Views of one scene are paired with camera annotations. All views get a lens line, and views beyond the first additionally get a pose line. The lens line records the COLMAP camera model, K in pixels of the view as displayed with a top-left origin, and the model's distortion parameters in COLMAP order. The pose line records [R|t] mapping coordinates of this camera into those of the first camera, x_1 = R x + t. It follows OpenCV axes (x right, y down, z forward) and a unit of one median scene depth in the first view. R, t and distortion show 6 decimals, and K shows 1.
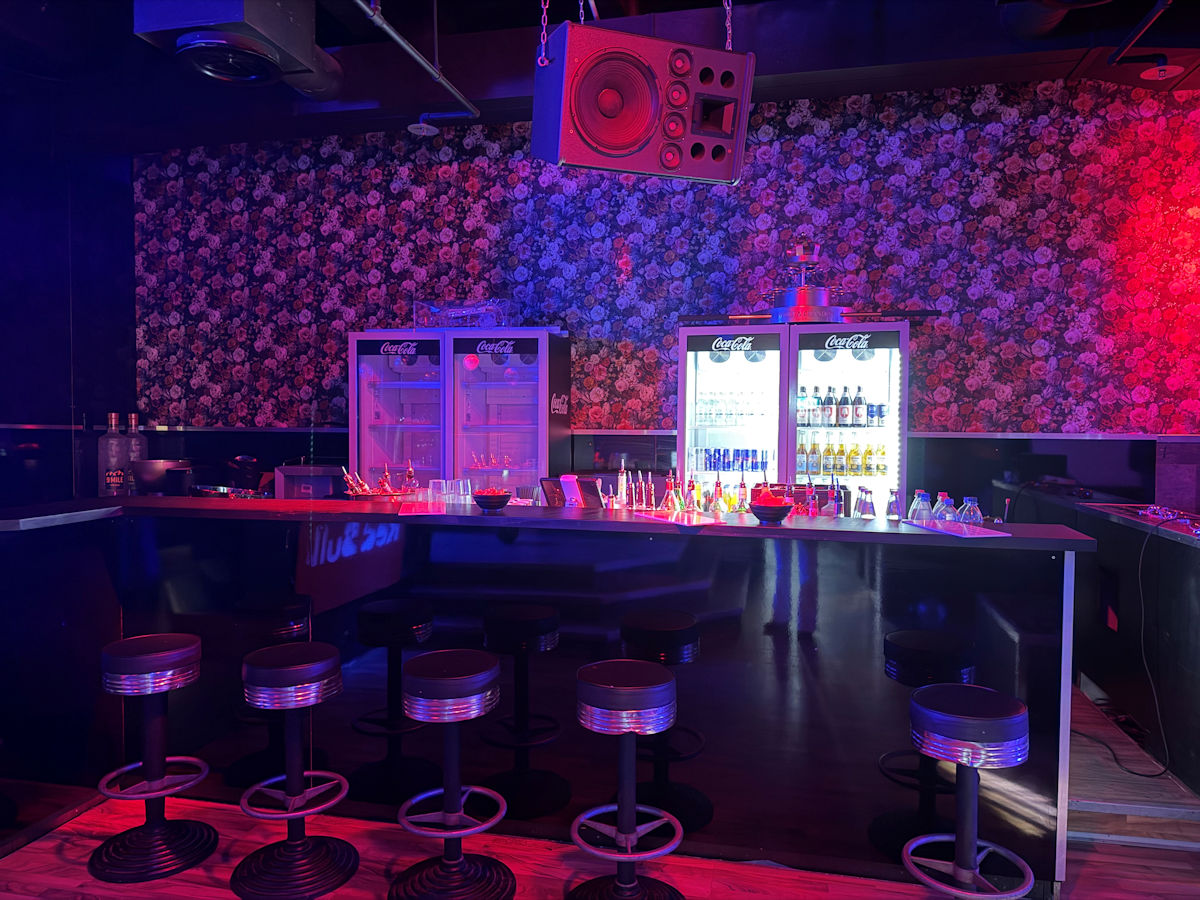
lens RADIAL K [[837.6, 0, 597.4], [0, 837.6, 453.7], [0, 0, 1]] dist [0.046650, -0.074205]
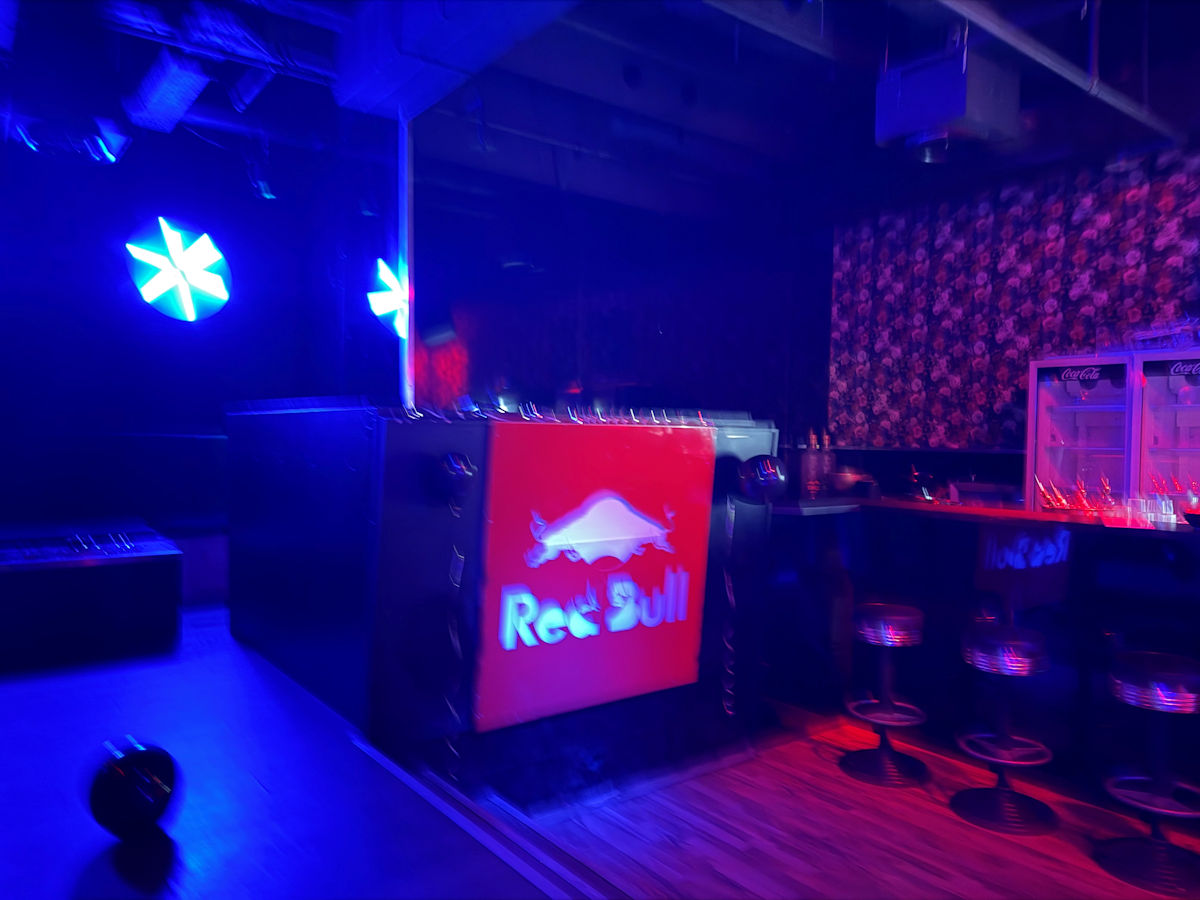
lens RADIAL K [[837.6, 0, 597.4], [0, 837.6, 453.7], [0, 0, 1]] dist [0.046650, -0.074205]
pose [[0.764588, 0.019798, -0.644215, -0.017154], [-0.037539, 0.999199, -0.013846, 0.009926], [0.643425, 0.034769, 0.764719, -0.161257]]
